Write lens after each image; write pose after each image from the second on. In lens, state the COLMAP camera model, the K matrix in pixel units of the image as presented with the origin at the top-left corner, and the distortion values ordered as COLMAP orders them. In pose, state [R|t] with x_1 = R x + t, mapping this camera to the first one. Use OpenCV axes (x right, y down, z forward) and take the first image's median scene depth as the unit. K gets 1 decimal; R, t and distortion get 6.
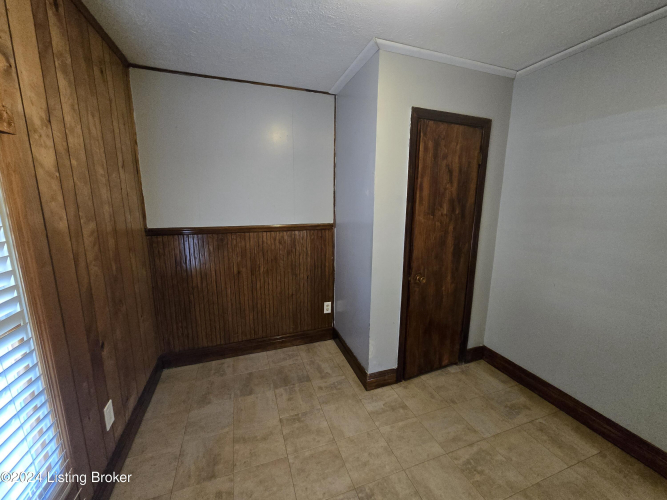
lens RADIAL K [[272.3, 0, 335.1], [0, 272.3, 249.1], [0, 0, 1]] dist [0.000991, 0.000035]
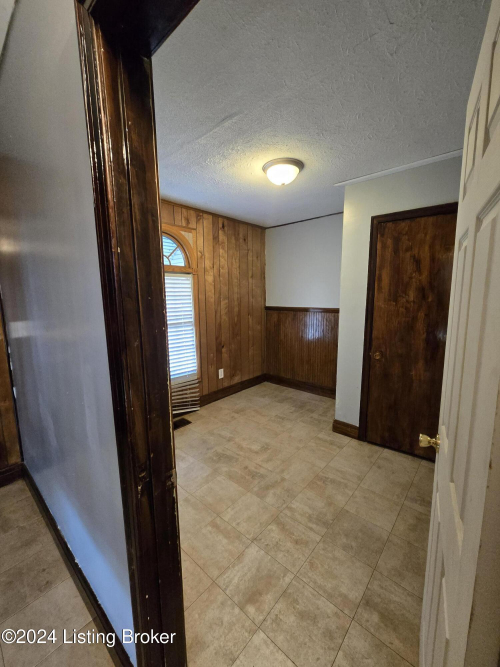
lens RADIAL K [[272.3, 0, 251.8], [0, 272.3, 333.7], [0, 0, 1]] dist [0.000991, 0.000035]
pose [[0.490764, 0.119315, -0.863084, 1.084351], [-0.144881, 0.987964, 0.054197, 0.032416], [0.859163, 0.098447, 0.502143, -0.068663]]
